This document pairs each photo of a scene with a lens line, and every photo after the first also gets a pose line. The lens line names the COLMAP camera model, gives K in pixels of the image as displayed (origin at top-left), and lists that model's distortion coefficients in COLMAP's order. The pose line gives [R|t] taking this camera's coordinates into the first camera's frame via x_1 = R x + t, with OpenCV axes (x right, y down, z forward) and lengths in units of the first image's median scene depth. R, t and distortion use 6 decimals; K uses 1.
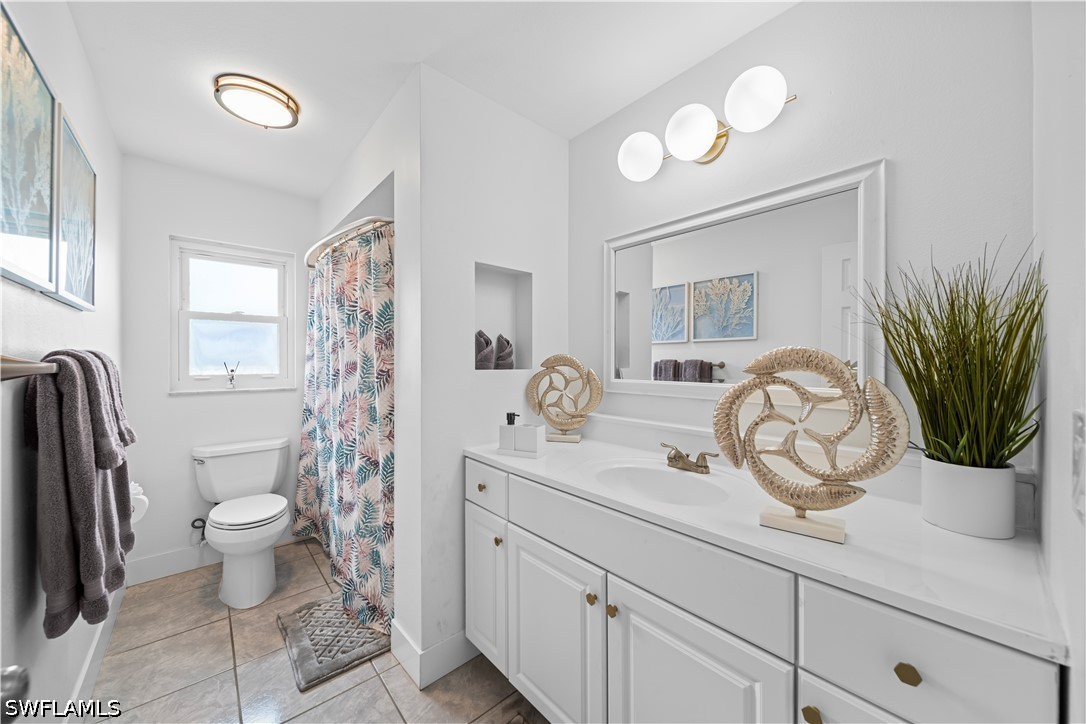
lens RADIAL K [[391.3, 0, 541.6], [0, 391.3, 363.0], [0, 0, 1]] dist [-0.001600, -0.000390]
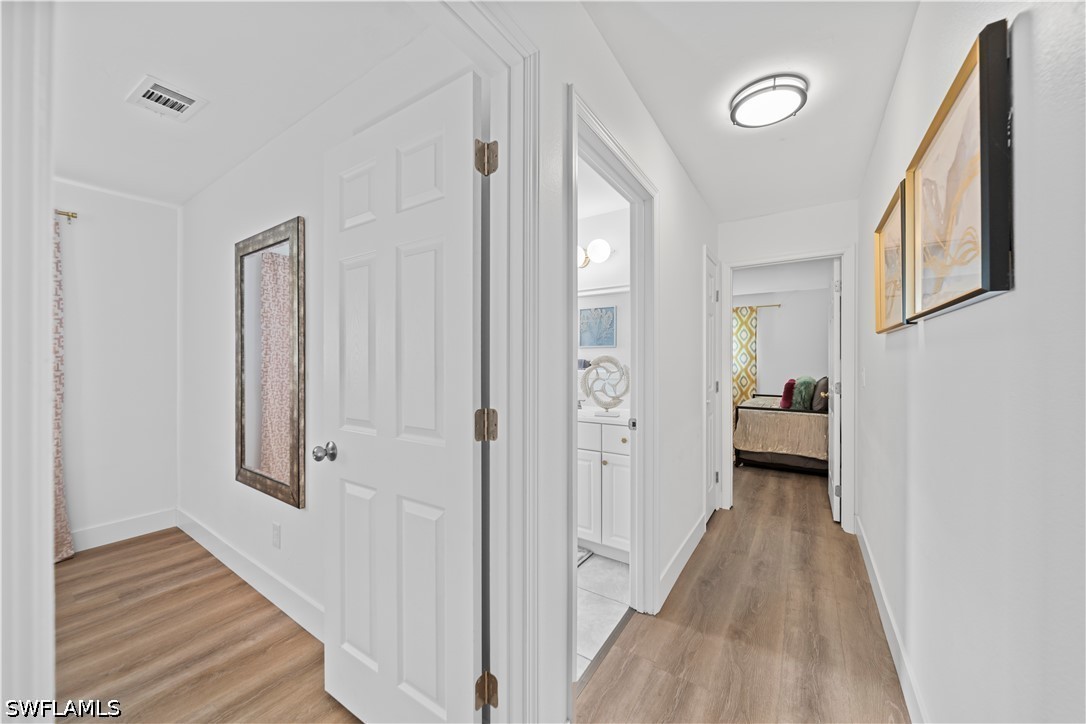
lens RADIAL K [[381.2, 0, 545.7], [0, 381.2, 360.6], [0, 0, 1]] dist [-0.004270, -0.000671]
pose [[0.965853, -0.000269, 0.259091, -0.260099], [0.001250, 0.999993, -0.003622, 0.006078], [-0.259088, 0.003822, 0.965846, -0.811841]]
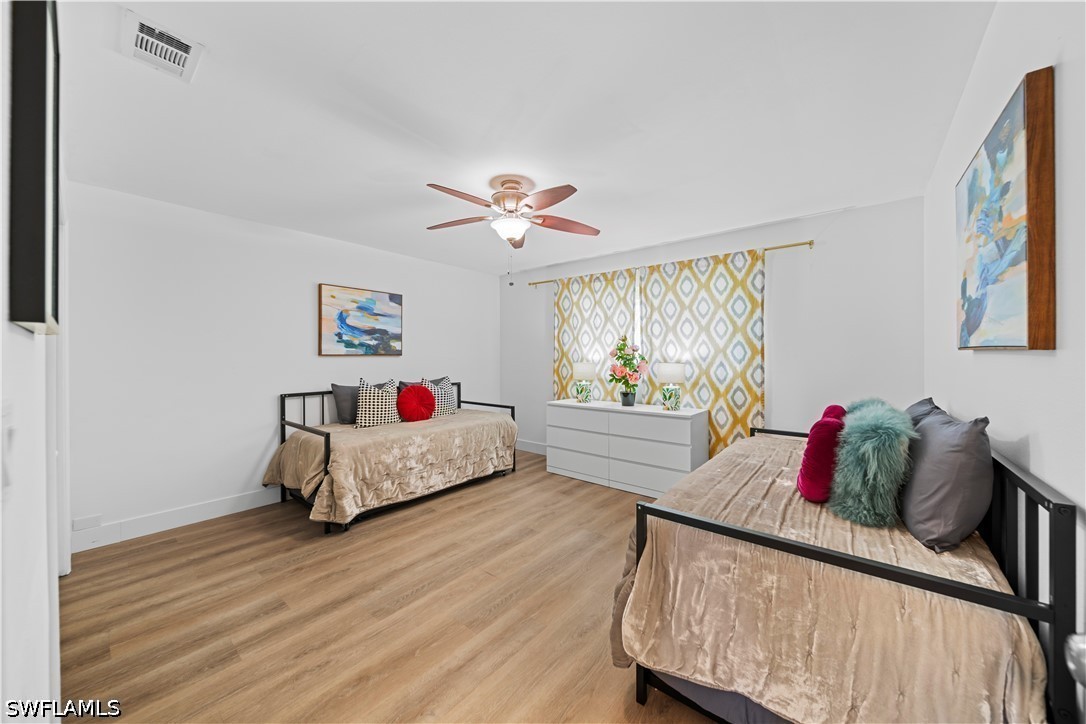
lens RADIAL K [[381.2, 0, 548.6], [0, 381.2, 359.0], [0, 0, 1]] dist [-0.004270, -0.000671]
pose [[0.984878, -0.007048, 0.173106, 1.307732], [0.007227, 0.999974, -0.000404, -0.001435], [-0.173098, 0.001649, 0.984903, 0.571347]]
